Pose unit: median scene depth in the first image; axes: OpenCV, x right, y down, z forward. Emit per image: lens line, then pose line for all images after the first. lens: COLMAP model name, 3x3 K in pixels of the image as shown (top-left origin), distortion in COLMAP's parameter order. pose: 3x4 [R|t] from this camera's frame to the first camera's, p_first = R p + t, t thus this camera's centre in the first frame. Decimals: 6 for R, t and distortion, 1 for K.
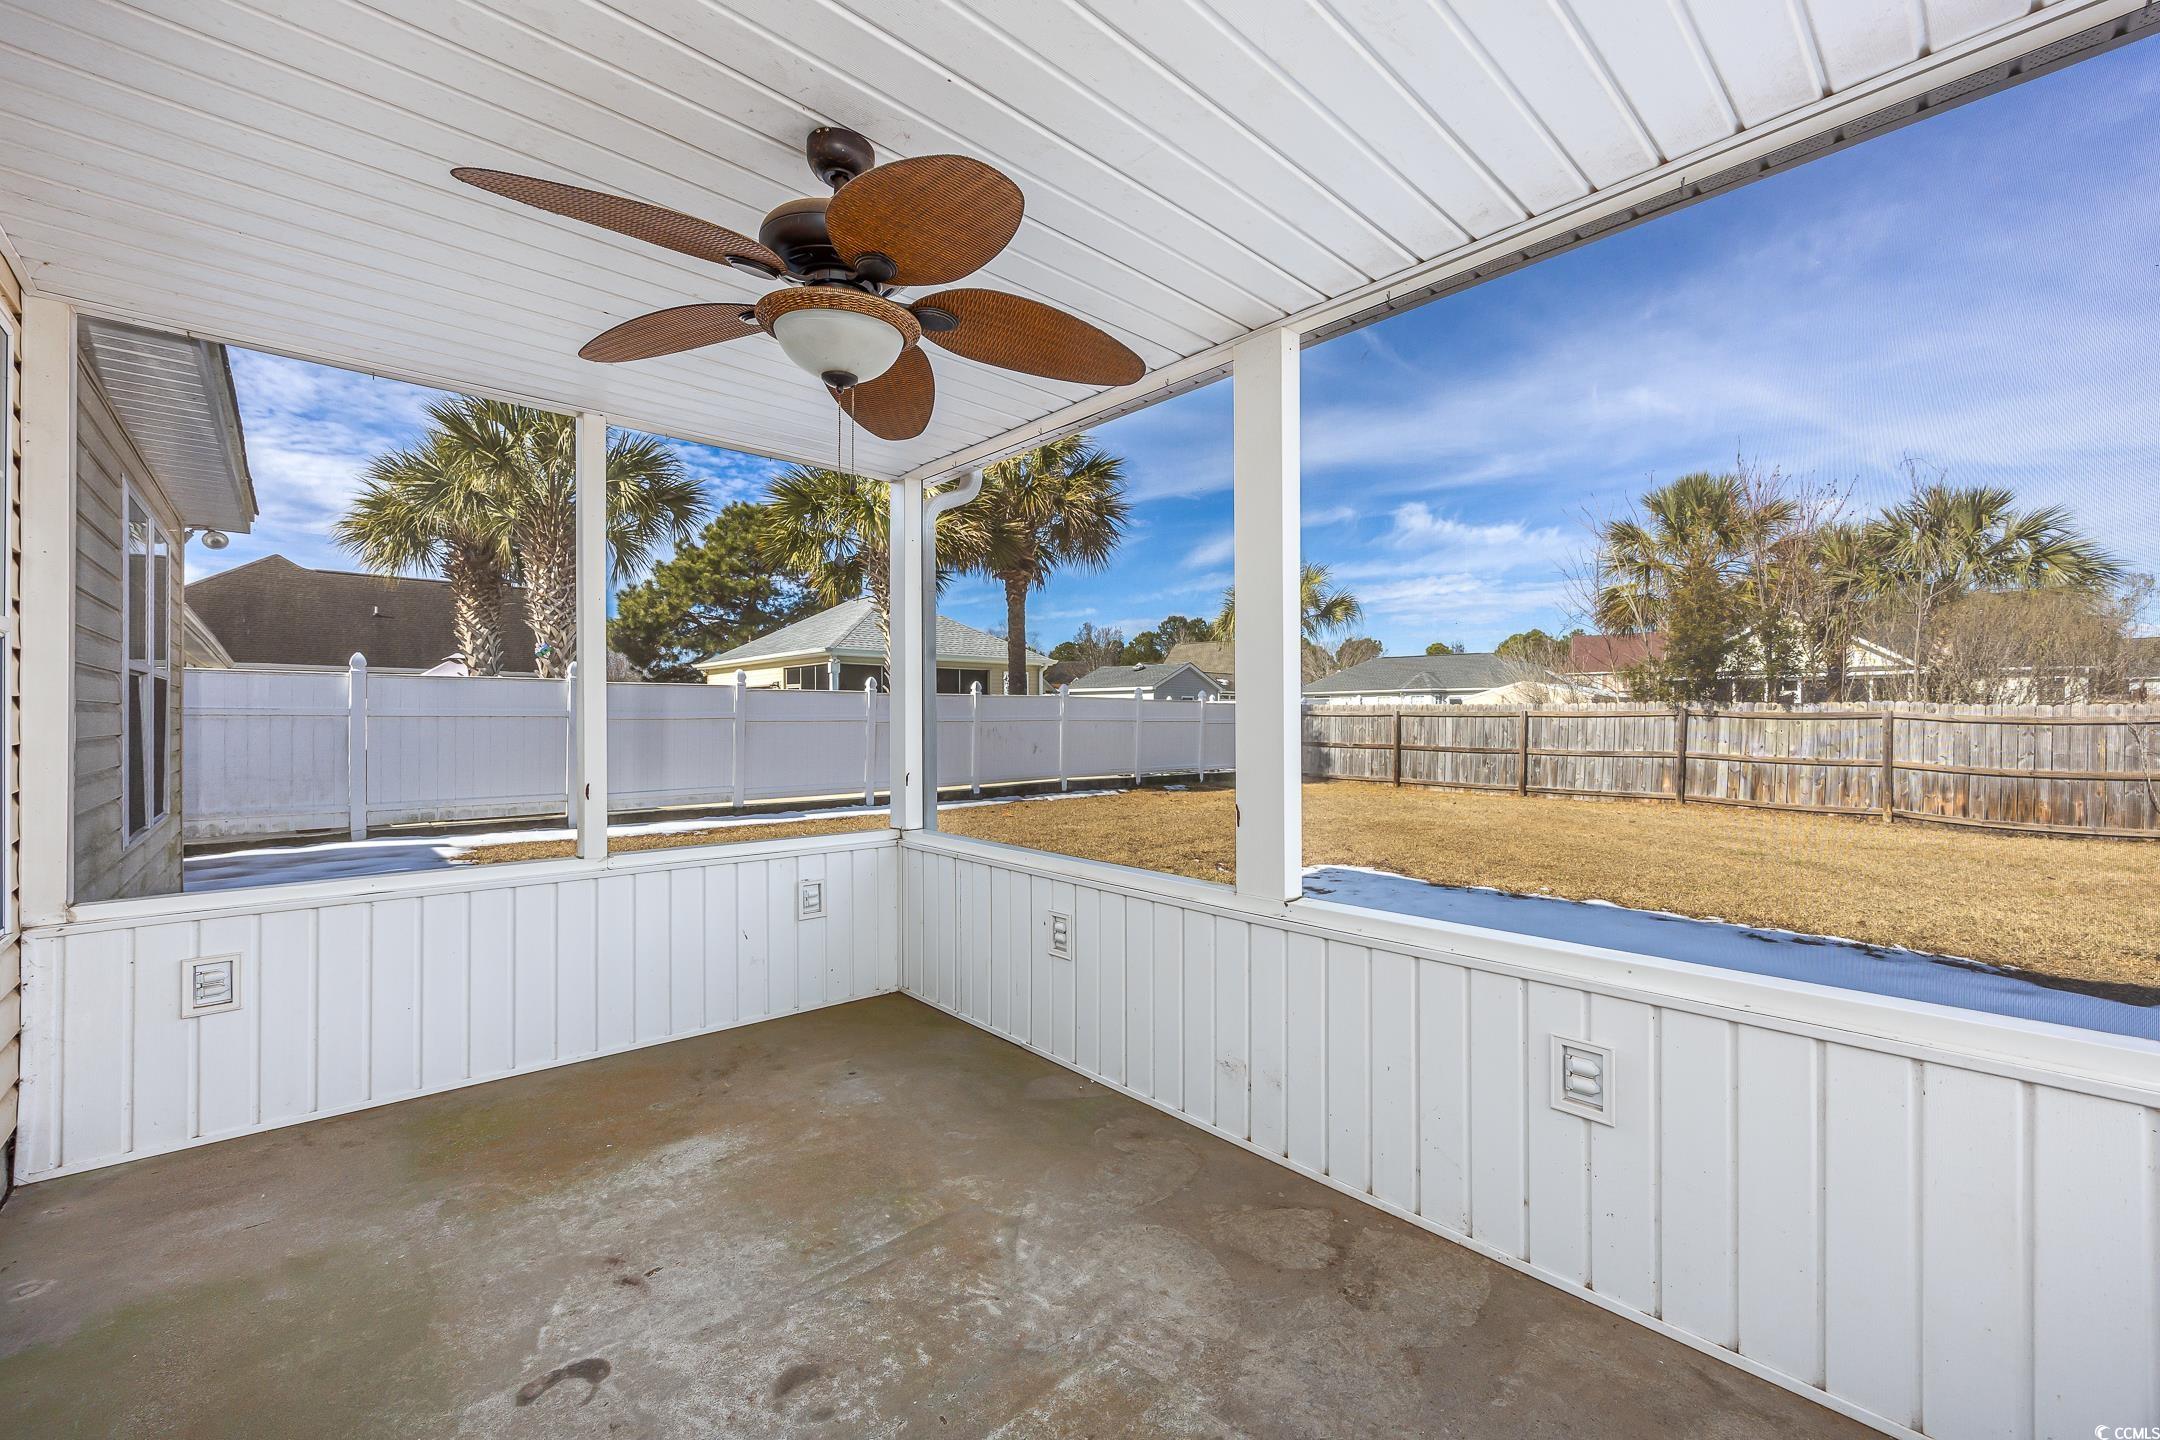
lens RADIAL K [[869.1, 0, 1100.3], [0, 869.1, 716.5], [0, 0, 1]] dist [-0.006482, 0.000351]
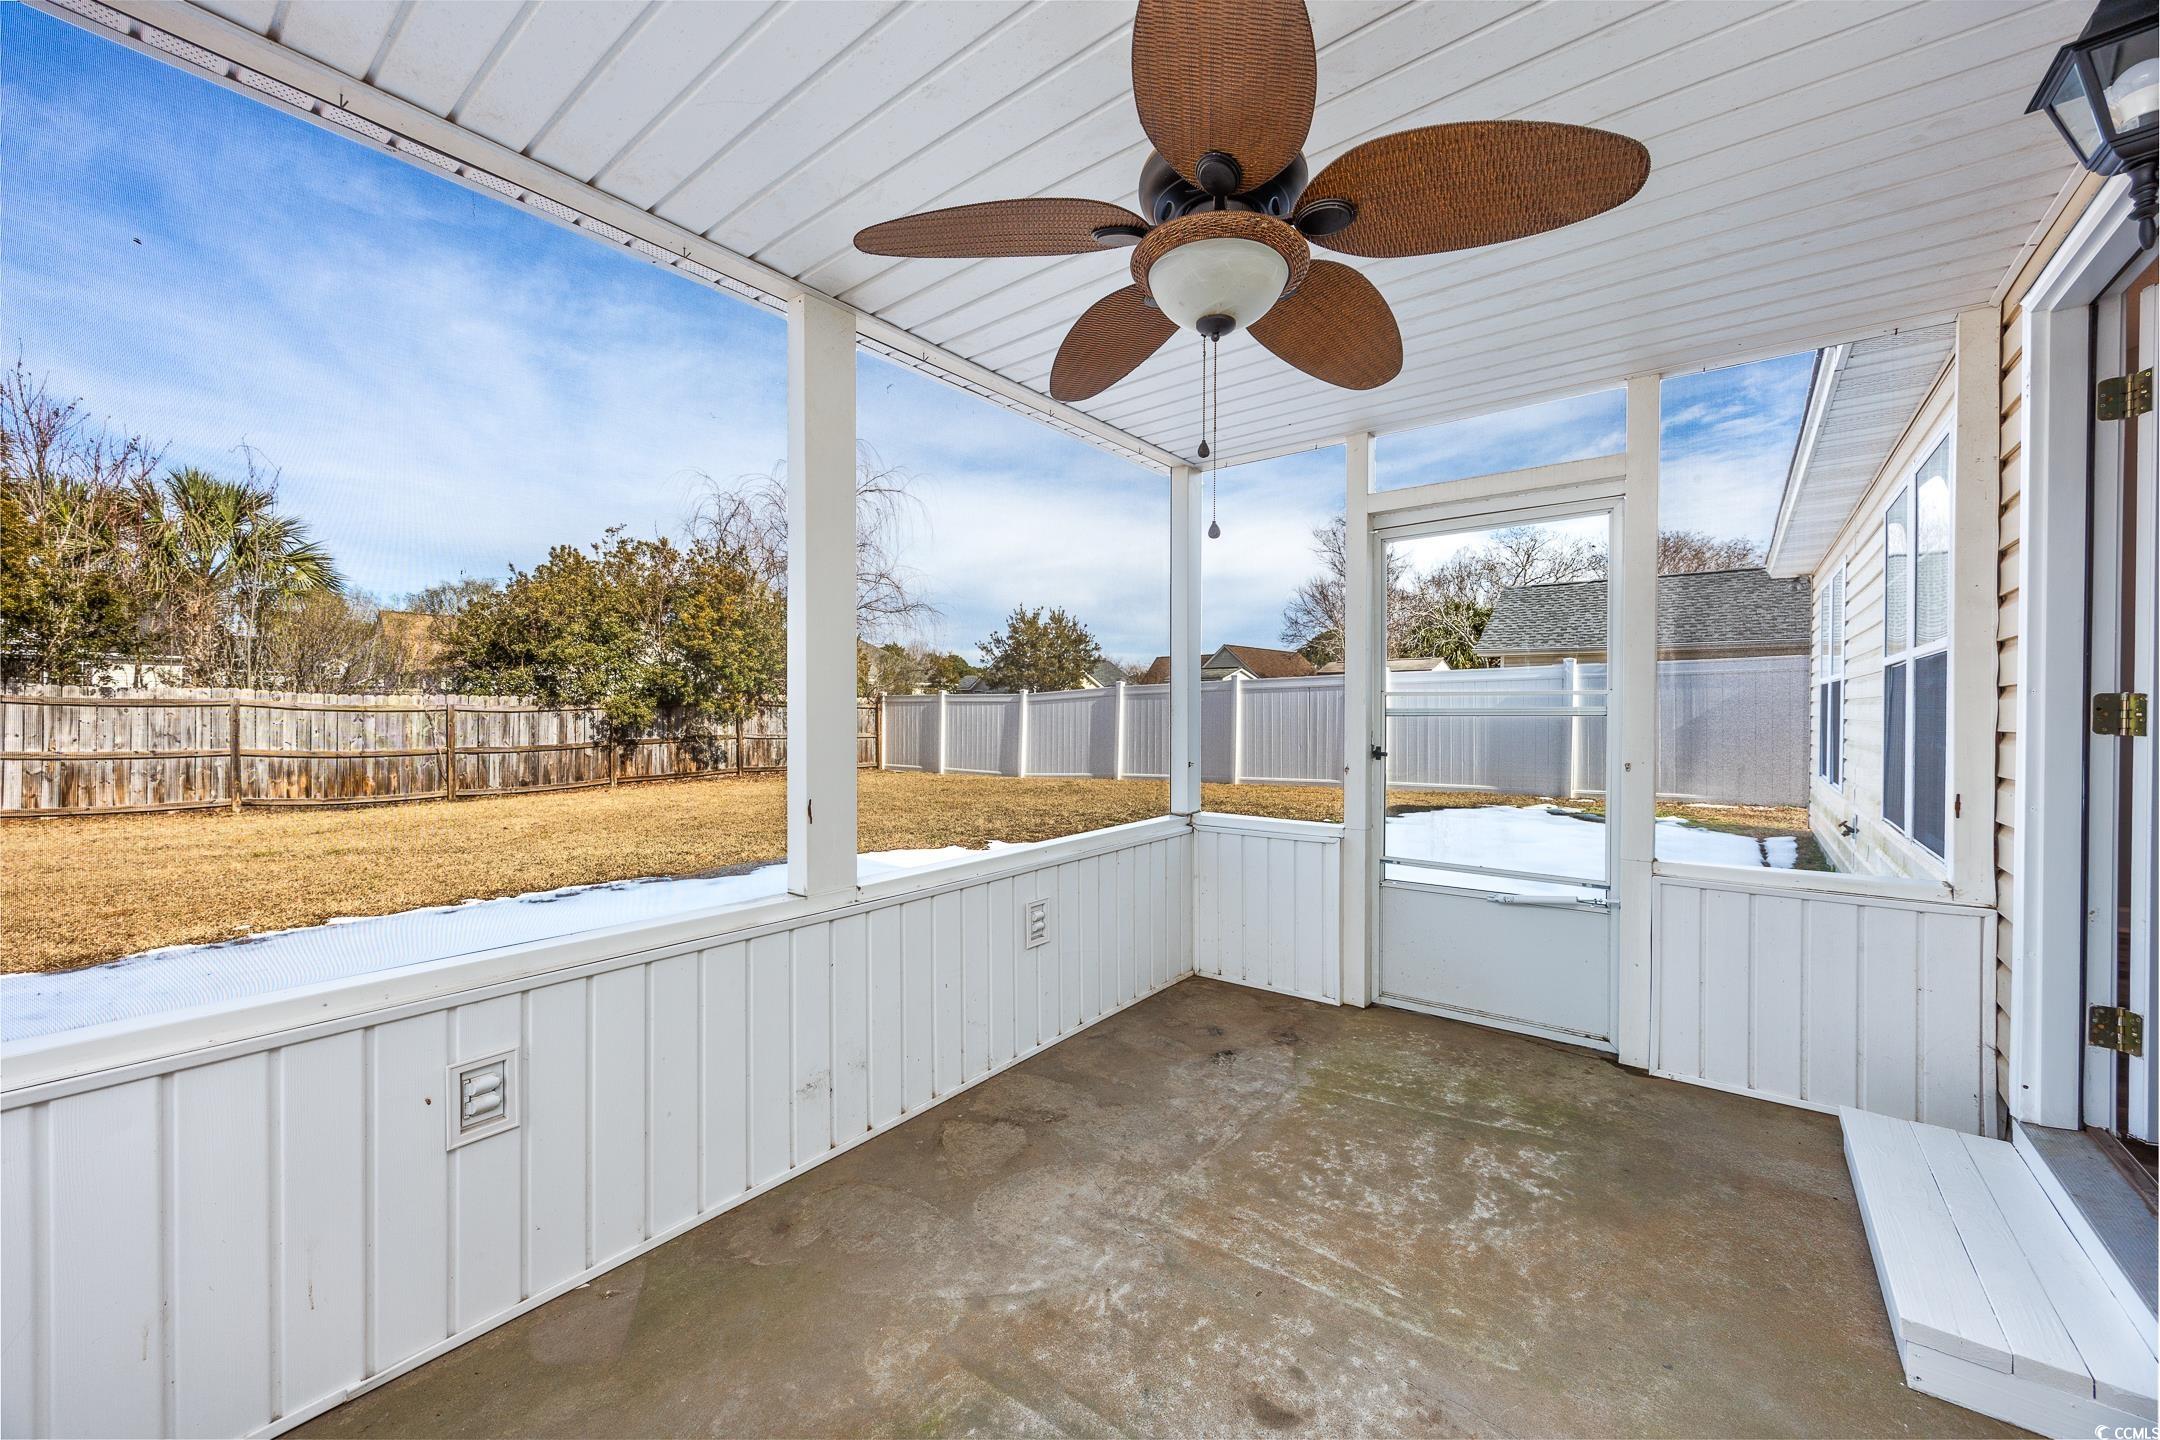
lens RADIAL K [[826.1, 0, 1098.1], [0, 826.1, 709.8], [0, 0, 1]] dist [-0.001384, 0.000415]
pose [[-0.177347, -0.001646, 0.984147, -0.308125], [-0.005163, 0.999986, 0.000742, 0.001304], [-0.984135, -0.004950, -0.177353, 0.347280]]
